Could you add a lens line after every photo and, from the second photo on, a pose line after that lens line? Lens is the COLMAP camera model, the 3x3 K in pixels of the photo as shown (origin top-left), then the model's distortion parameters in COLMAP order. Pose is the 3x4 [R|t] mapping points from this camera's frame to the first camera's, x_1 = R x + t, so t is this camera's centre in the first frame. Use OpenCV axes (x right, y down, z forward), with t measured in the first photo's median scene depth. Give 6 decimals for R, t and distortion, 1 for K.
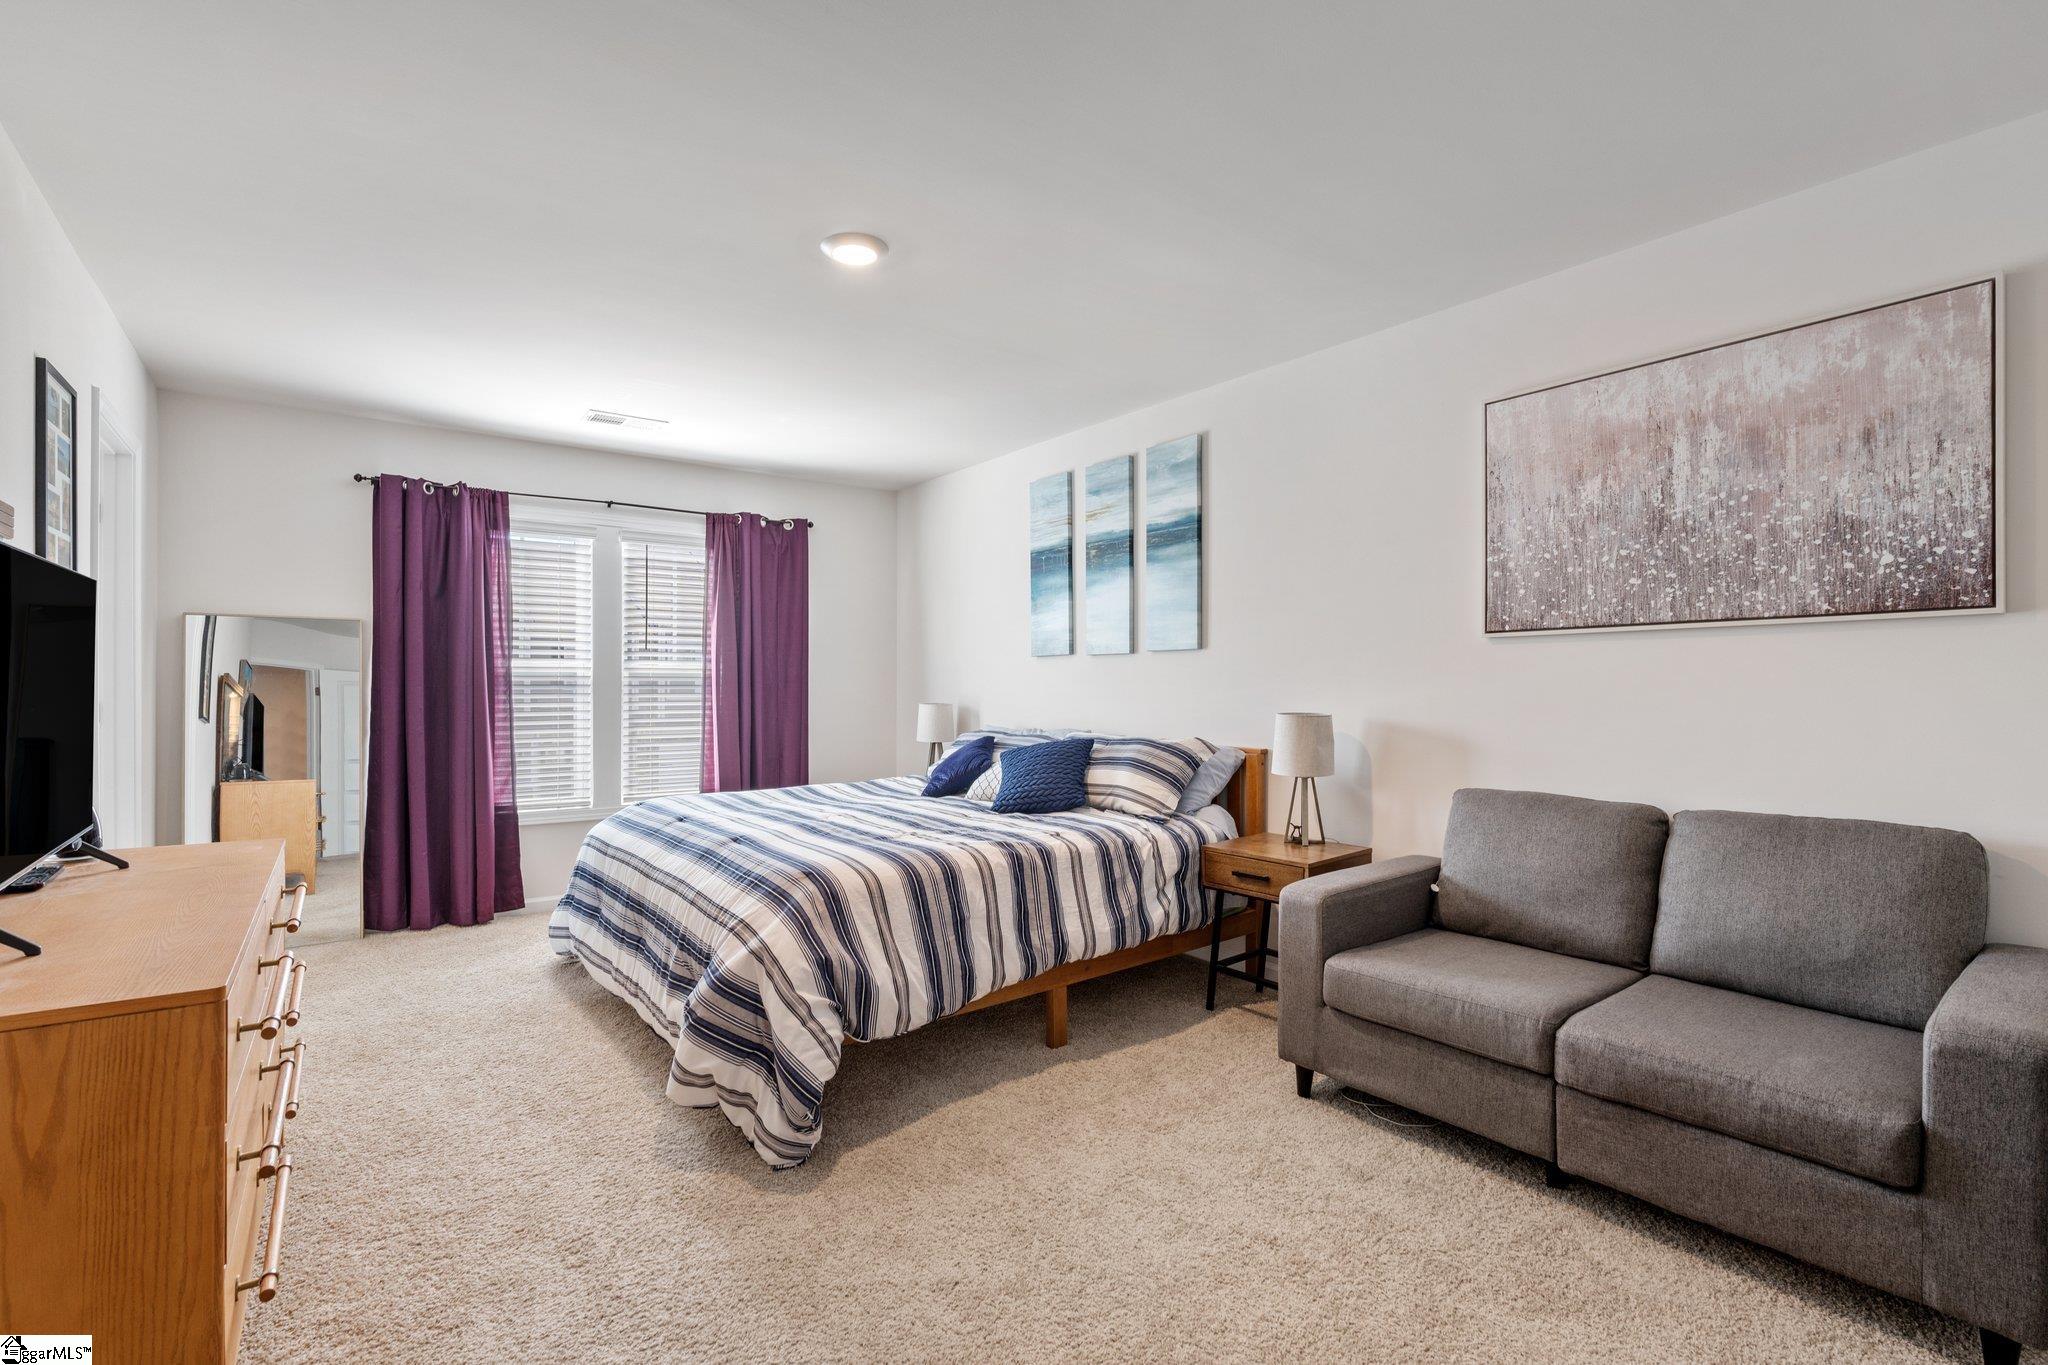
lens RADIAL K [[910.2, 0, 1020.8], [0, 910.2, 683.9], [0, 0, 1]] dist [-0.011560, 0.003156]
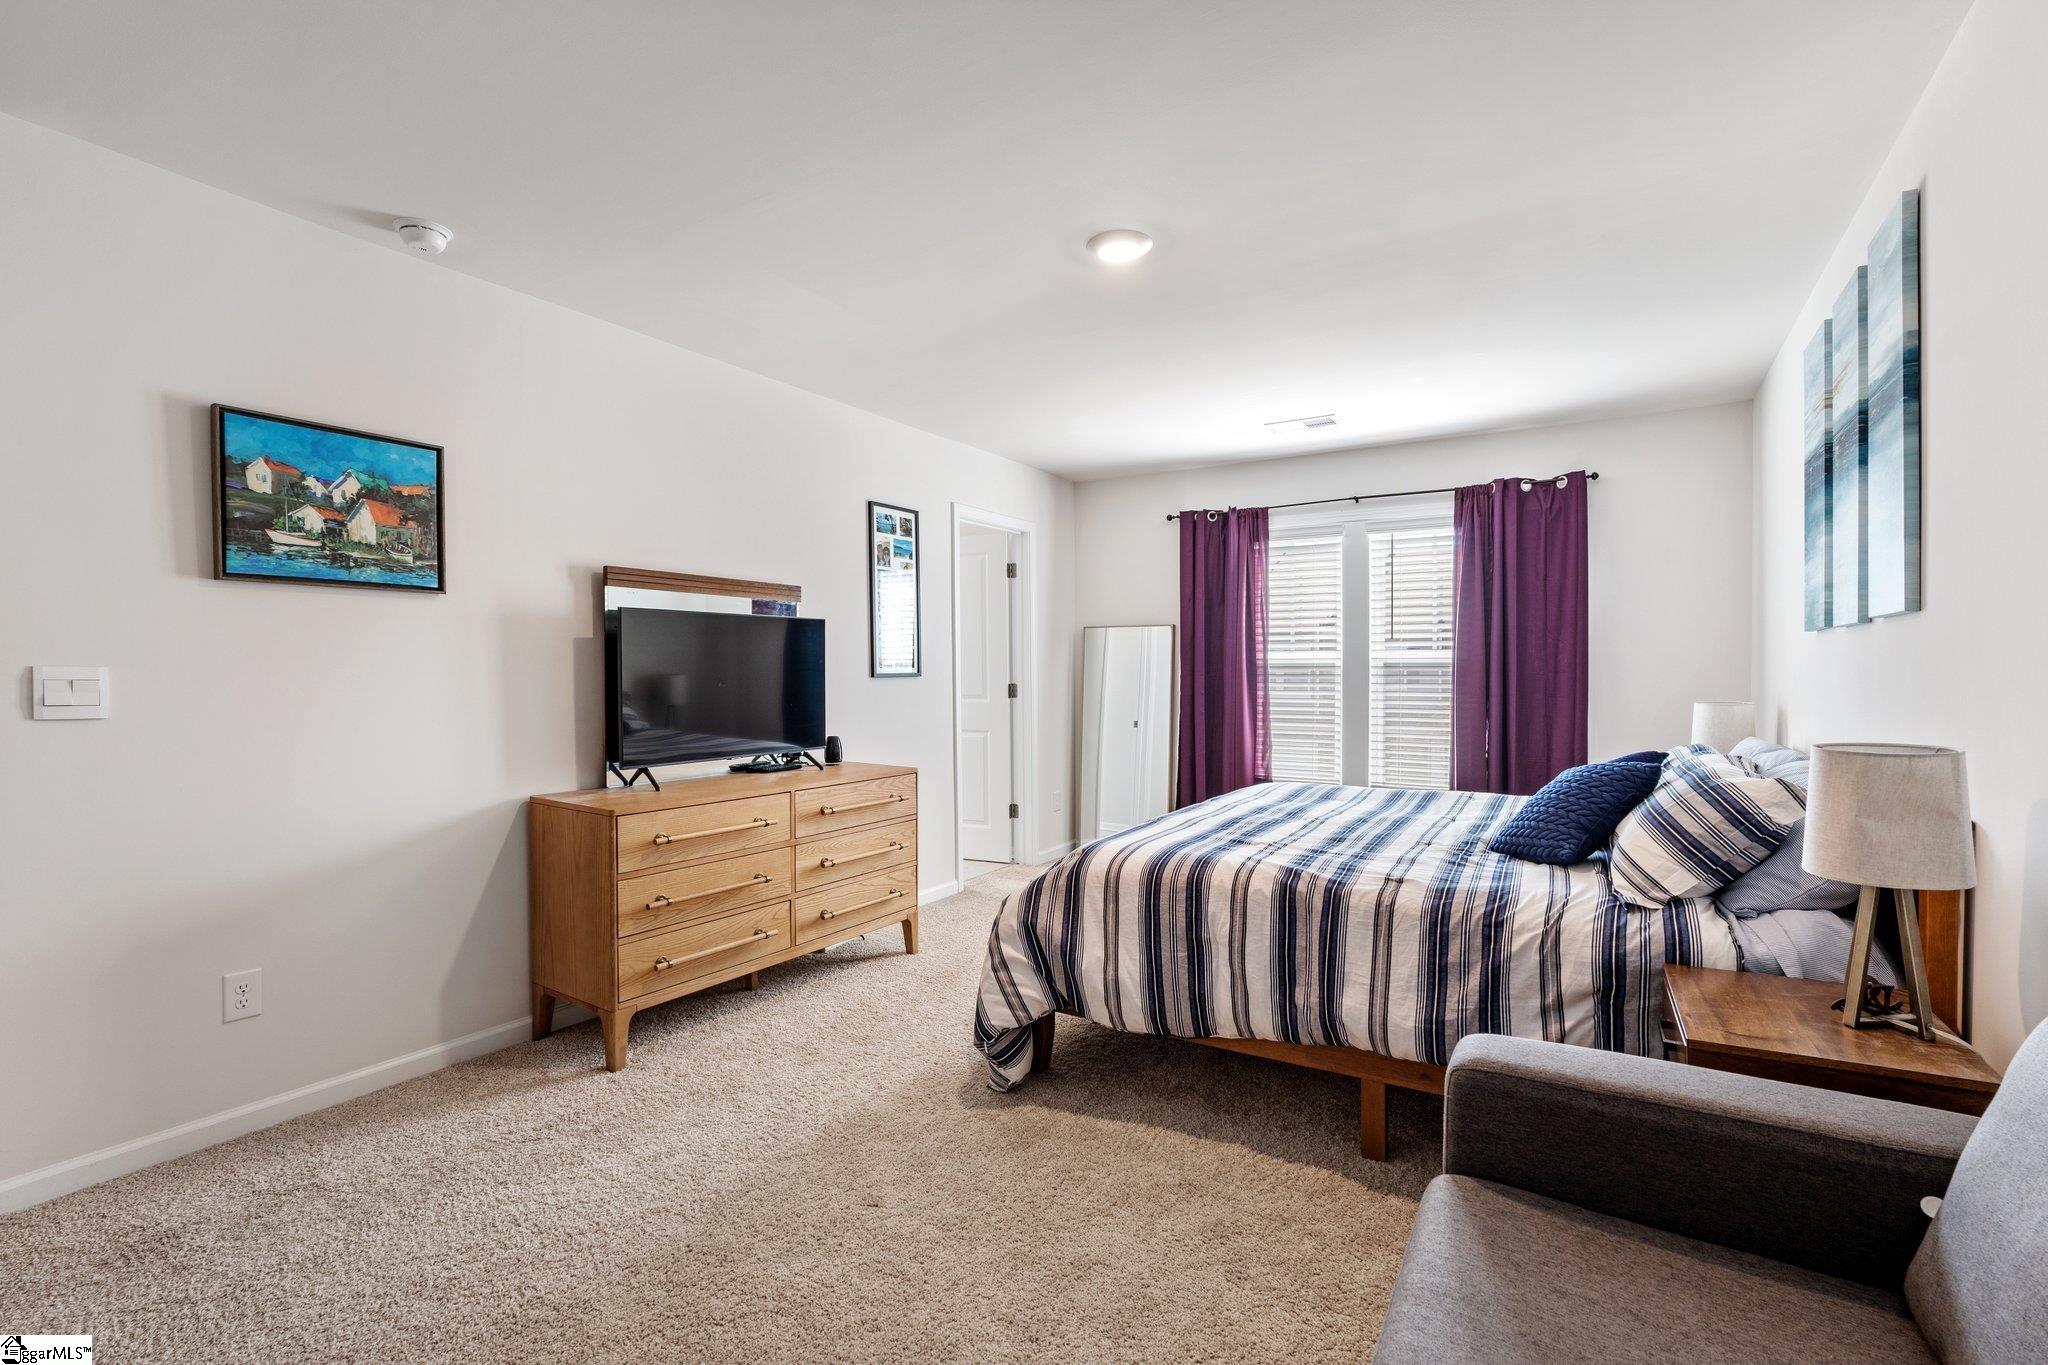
lens RADIAL K [[910.2, 0, 1016.6], [0, 910.2, 677.1], [0, 0, 1]] dist [-0.011560, 0.003156]
pose [[0.363102, 0.008127, -0.931714, 0.397925], [-0.002589, 0.999967, 0.007713, -0.003629], [0.931746, -0.000389, 0.363111, 0.285603]]
